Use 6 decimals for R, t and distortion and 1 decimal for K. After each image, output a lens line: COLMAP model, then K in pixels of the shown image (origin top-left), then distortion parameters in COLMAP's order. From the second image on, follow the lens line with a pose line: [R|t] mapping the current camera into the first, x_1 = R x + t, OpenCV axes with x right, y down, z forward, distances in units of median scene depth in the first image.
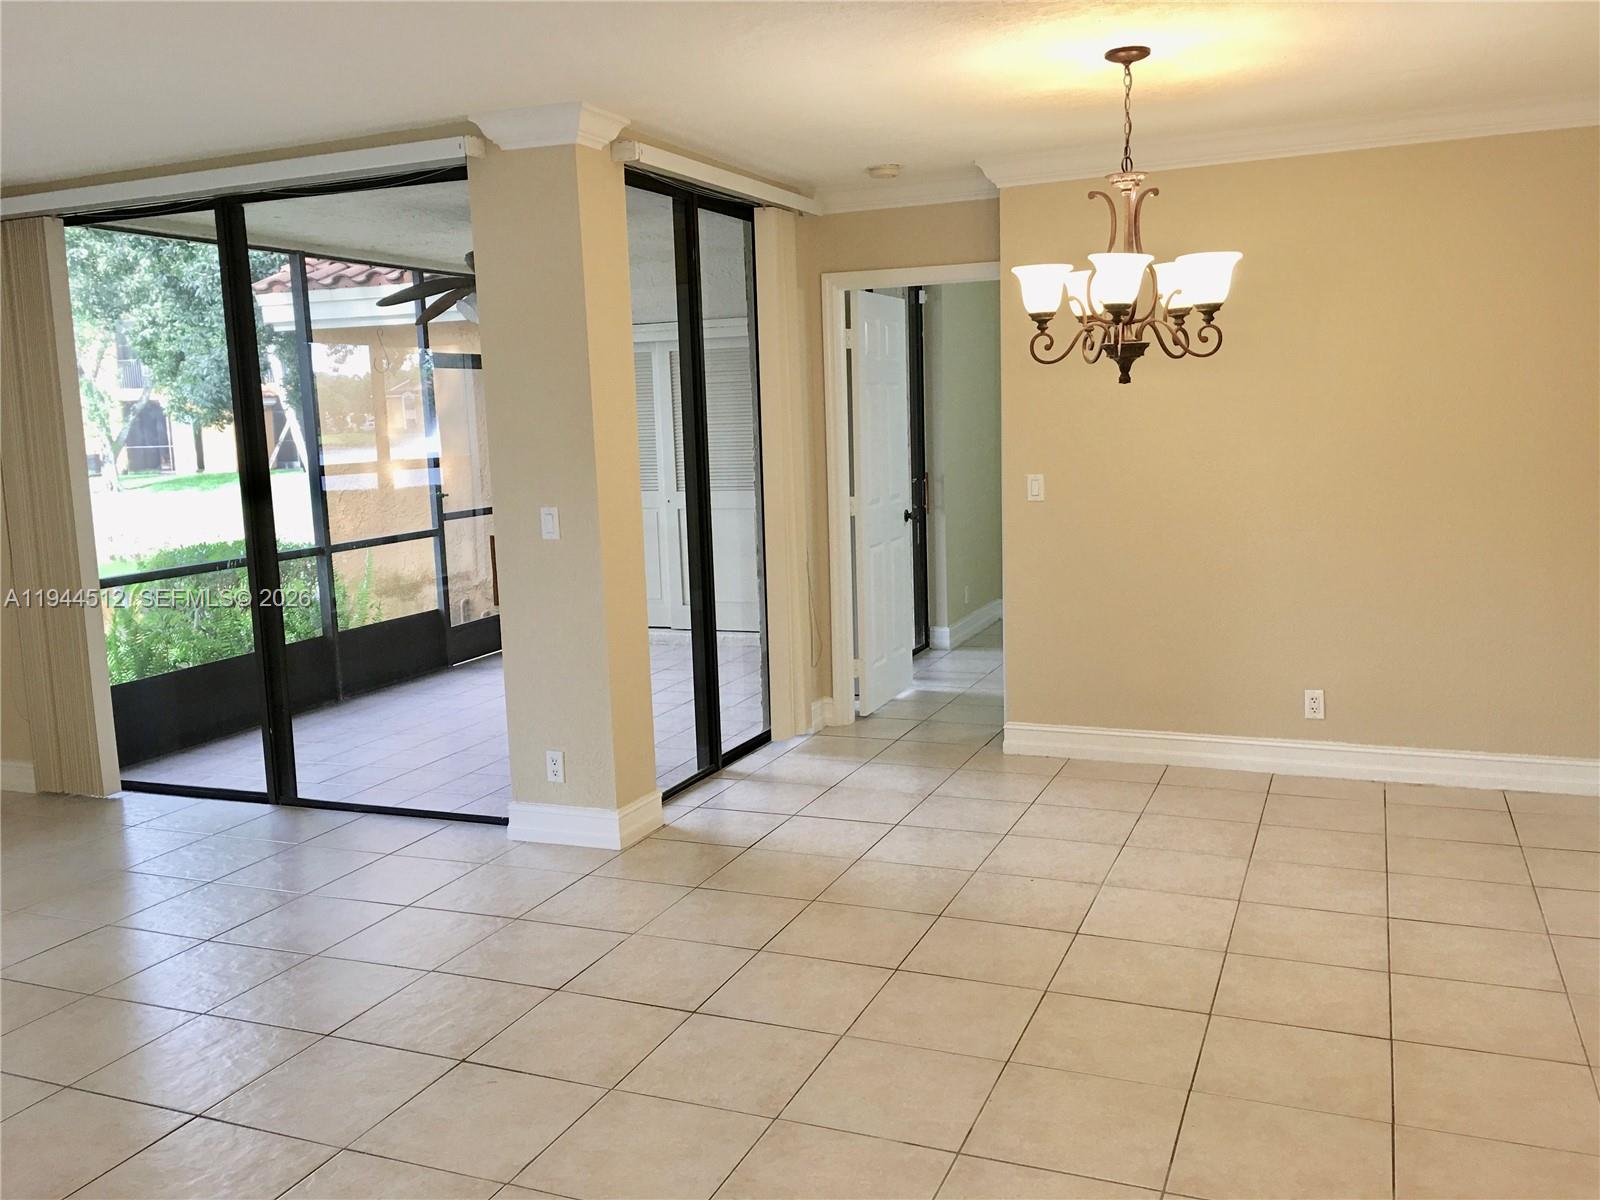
lens RADIAL K [[1353.5, 0, 798.5], [0, 1353.5, 592.1], [0, 0, 1]] dist [0.019774, 0.003071]
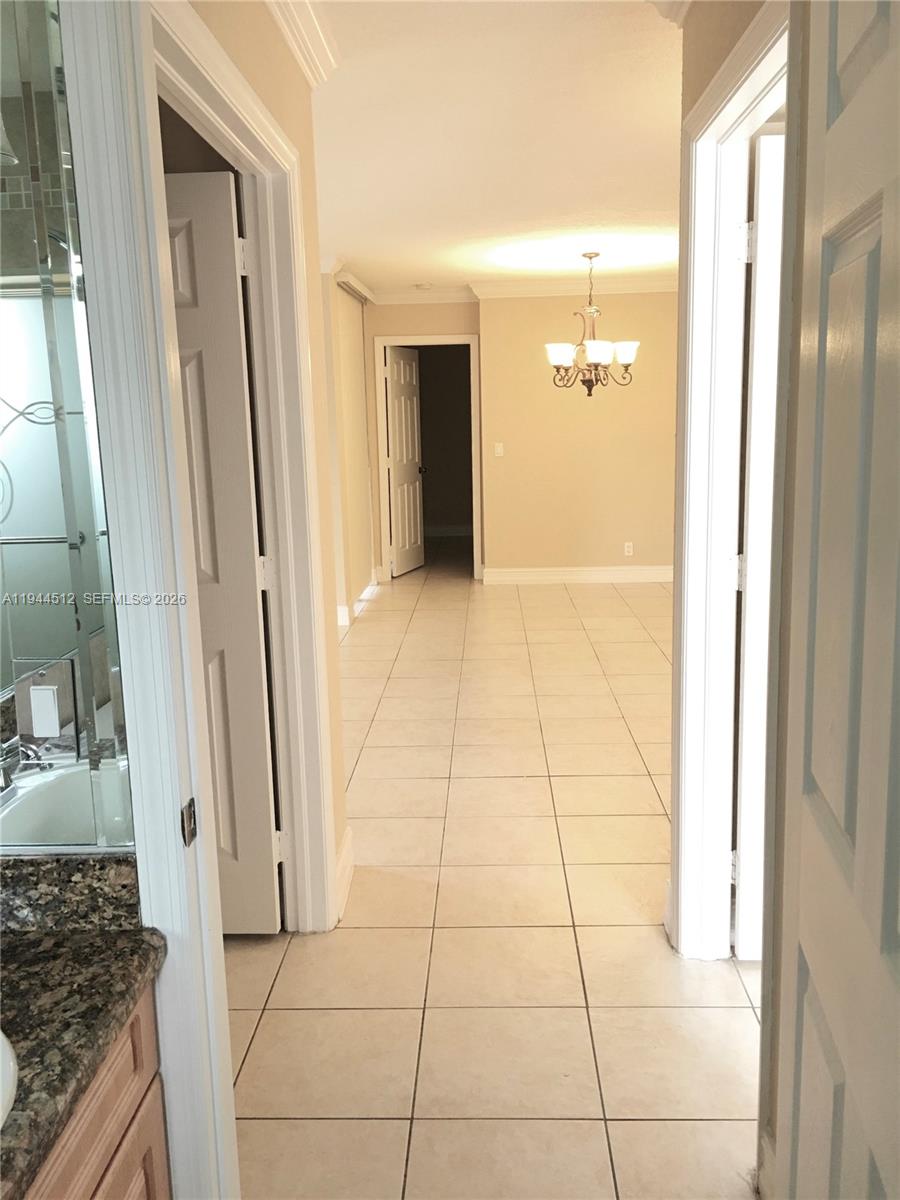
lens RADIAL K [[1015.1, 0, 453.9], [0, 1015.1, 602.3], [0, 0, 1]] dist [0.019774, 0.003071]
pose [[0.934642, -0.054146, 0.351444, -0.612467], [0.040085, 0.998082, 0.047168, 0.107470], [-0.353324, -0.029998, 0.935020, -0.562071]]
